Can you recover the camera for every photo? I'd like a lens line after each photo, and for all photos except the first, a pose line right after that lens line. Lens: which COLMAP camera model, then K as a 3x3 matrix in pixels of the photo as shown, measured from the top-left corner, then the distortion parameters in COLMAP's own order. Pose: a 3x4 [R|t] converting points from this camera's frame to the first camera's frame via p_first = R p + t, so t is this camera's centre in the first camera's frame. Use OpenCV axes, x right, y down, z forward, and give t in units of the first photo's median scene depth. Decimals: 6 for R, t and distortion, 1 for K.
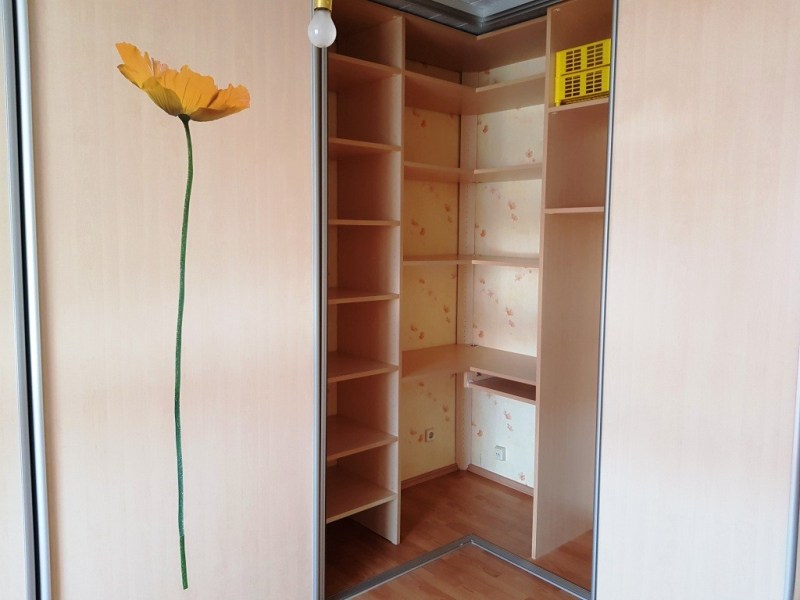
lens RADIAL K [[631.0, 0, 400.0], [0, 631.0, 300.0], [0, 0, 1]] dist [0.059154, -0.088148]
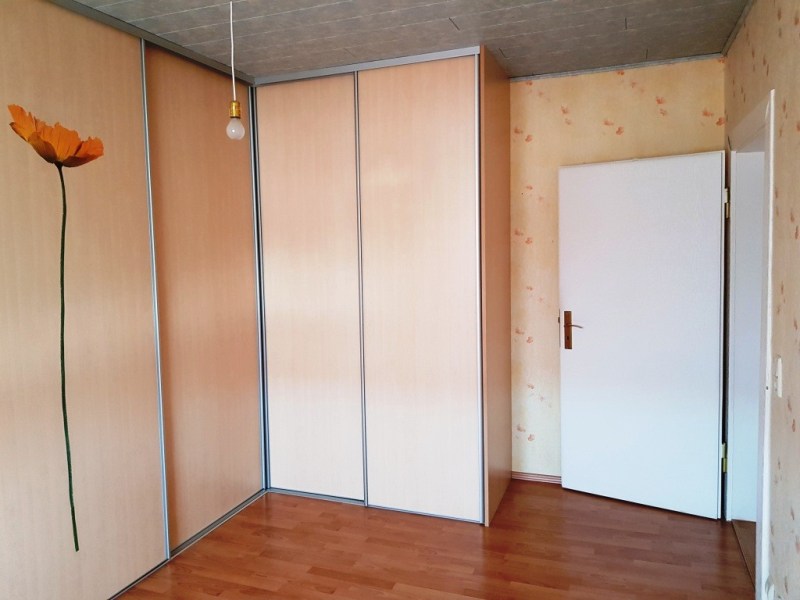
lens RADIAL K [[631.0, 0, 400.0], [0, 631.0, 300.0], [0, 0, 1]] dist [0.059154, -0.088148]
pose [[0.874470, -0.066099, 0.480555, -0.372026], [0.071345, 0.997424, 0.007365, 0.013162], [-0.479804, 0.027845, 0.876934, -0.391052]]
